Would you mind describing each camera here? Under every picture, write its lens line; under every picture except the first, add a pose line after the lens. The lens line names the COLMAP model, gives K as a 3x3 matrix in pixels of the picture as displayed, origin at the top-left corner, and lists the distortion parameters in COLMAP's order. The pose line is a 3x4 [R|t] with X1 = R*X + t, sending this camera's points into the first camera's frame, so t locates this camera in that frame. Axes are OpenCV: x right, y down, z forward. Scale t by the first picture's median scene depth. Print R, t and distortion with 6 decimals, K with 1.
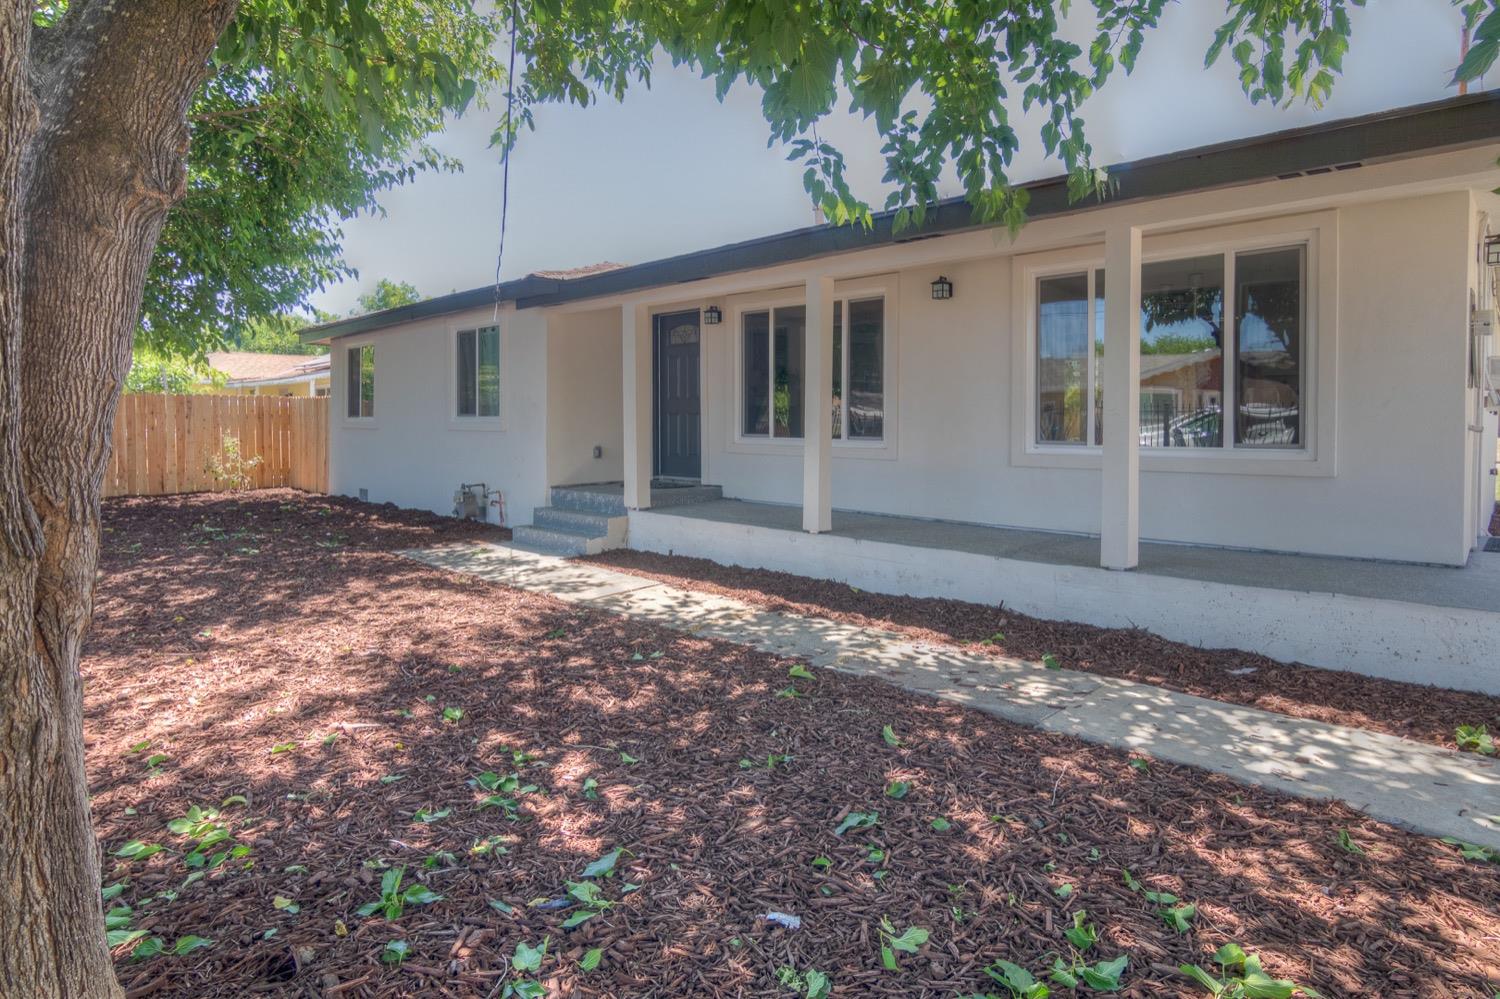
lens RADIAL K [[833.1, 0, 761.5], [0, 833.1, 426.8], [0, 0, 1]] dist [-0.000017, 0.000818]
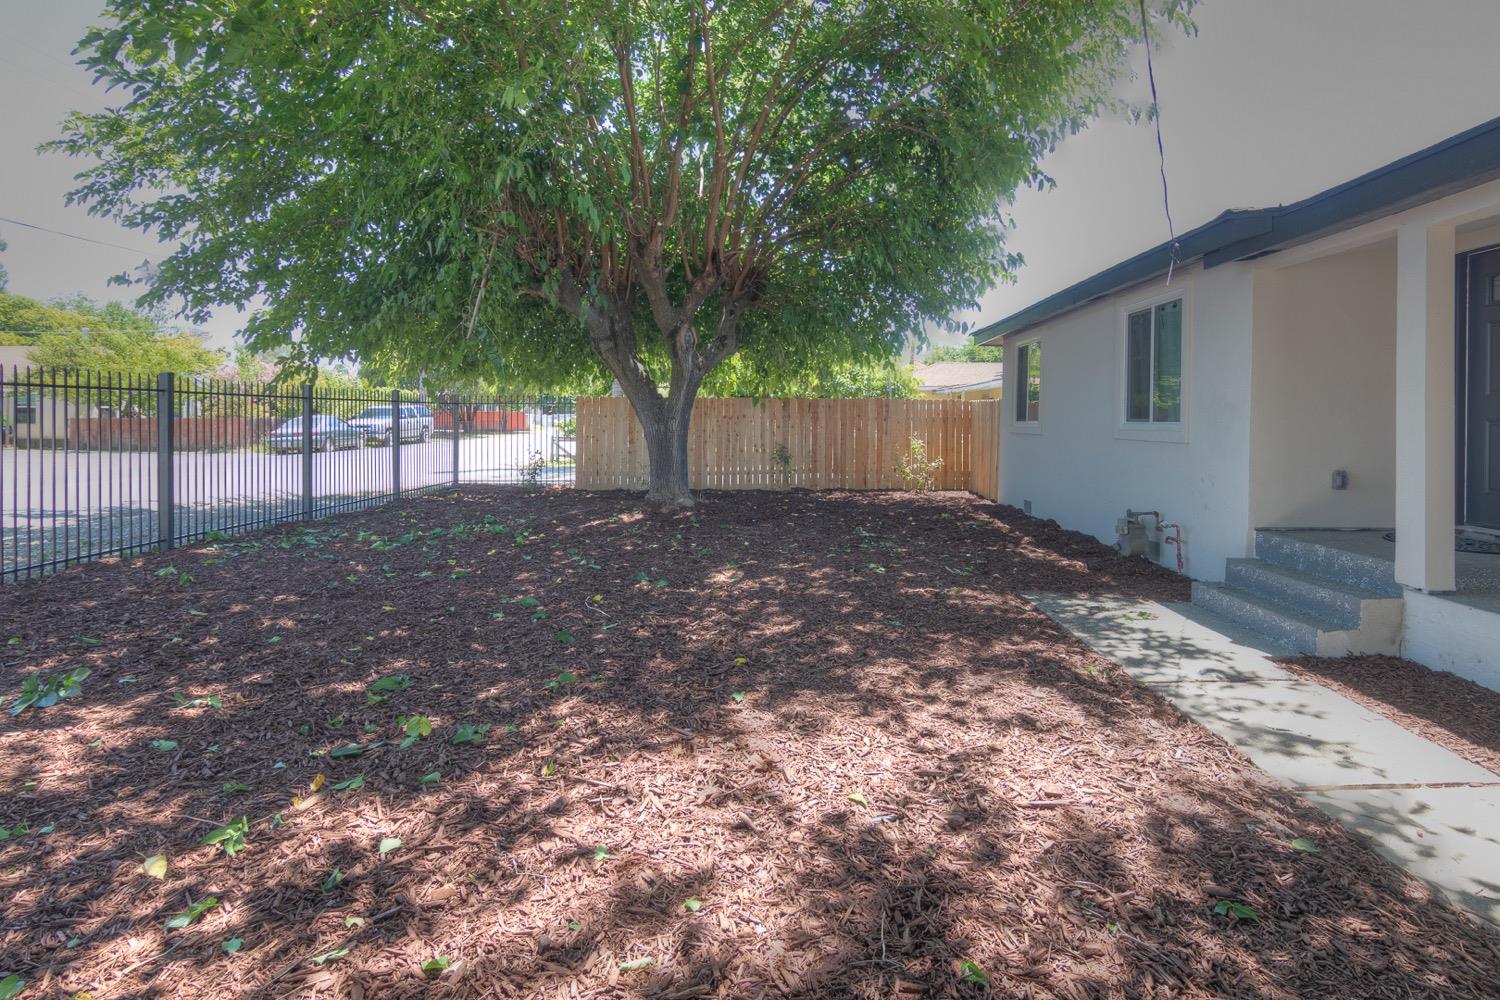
lens RADIAL K [[833.1, 0, 761.5], [0, 833.1, 427.3], [0, 0, 1]] dist [-0.000017, 0.000818]
pose [[0.698828, 0.017182, -0.715084, -0.057637], [-0.021178, 0.999770, 0.003325, -0.003568], [0.714977, 0.012820, 0.699031, 0.268092]]
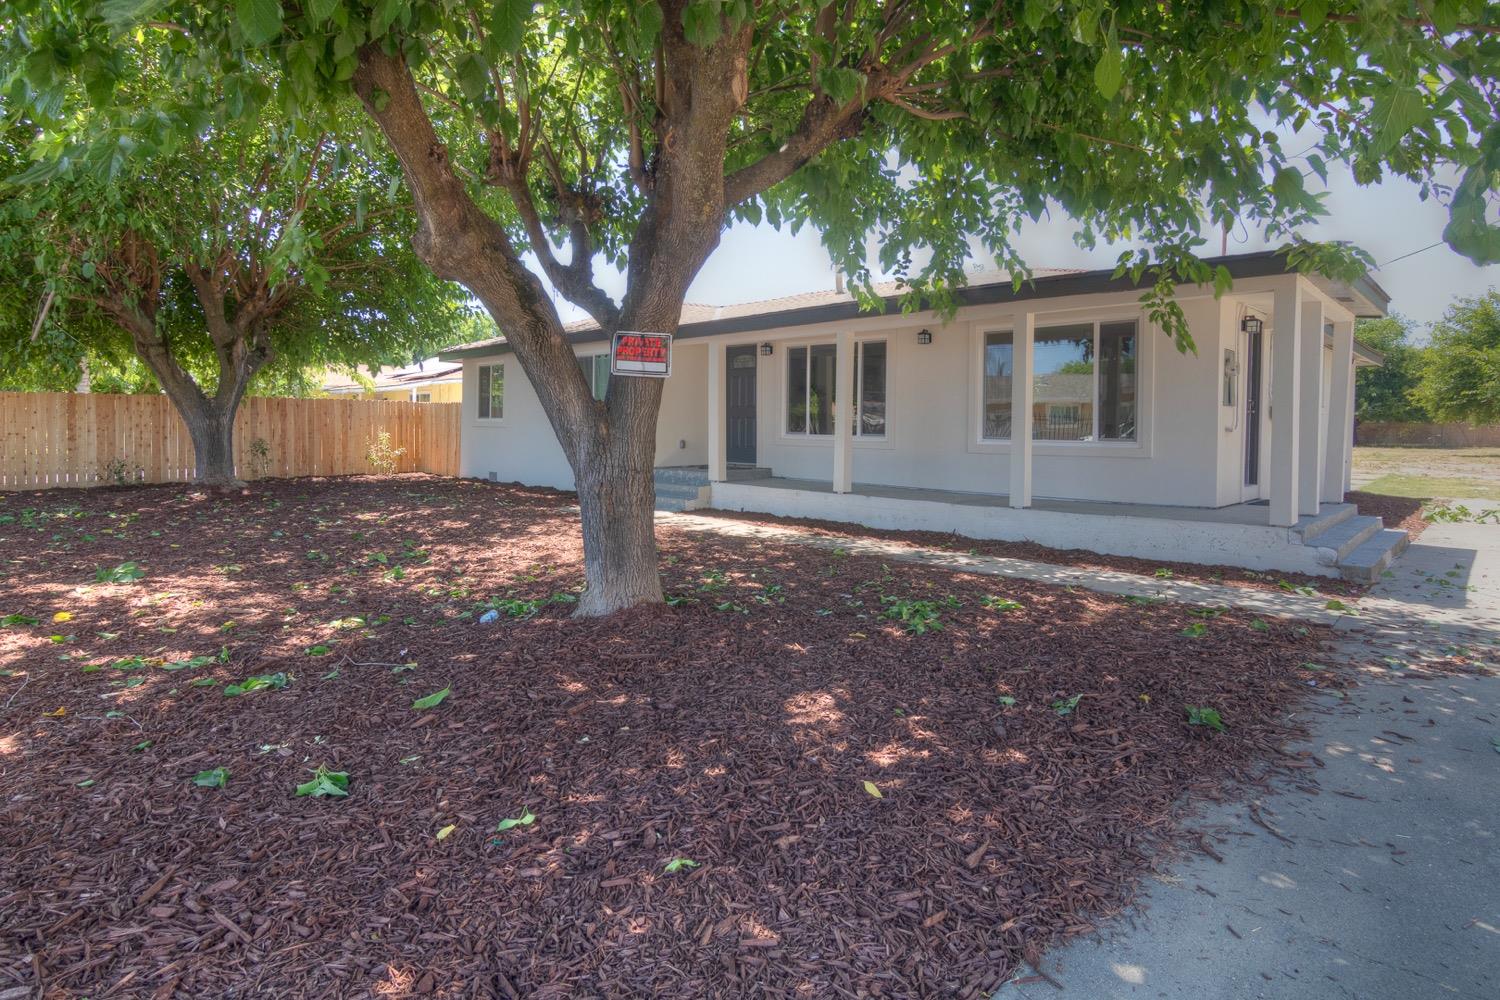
lens RADIAL K [[733.4, 0, 783.7], [0, 733.4, 434.2], [0, 0, 1]] dist [0.001233, 0.000332]
pose [[0.999902, 0.012570, 0.006218, -0.039567], [-0.012579, 0.999920, 0.001407, 0.011522], [-0.006200, -0.001485, 0.999980, -0.280025]]
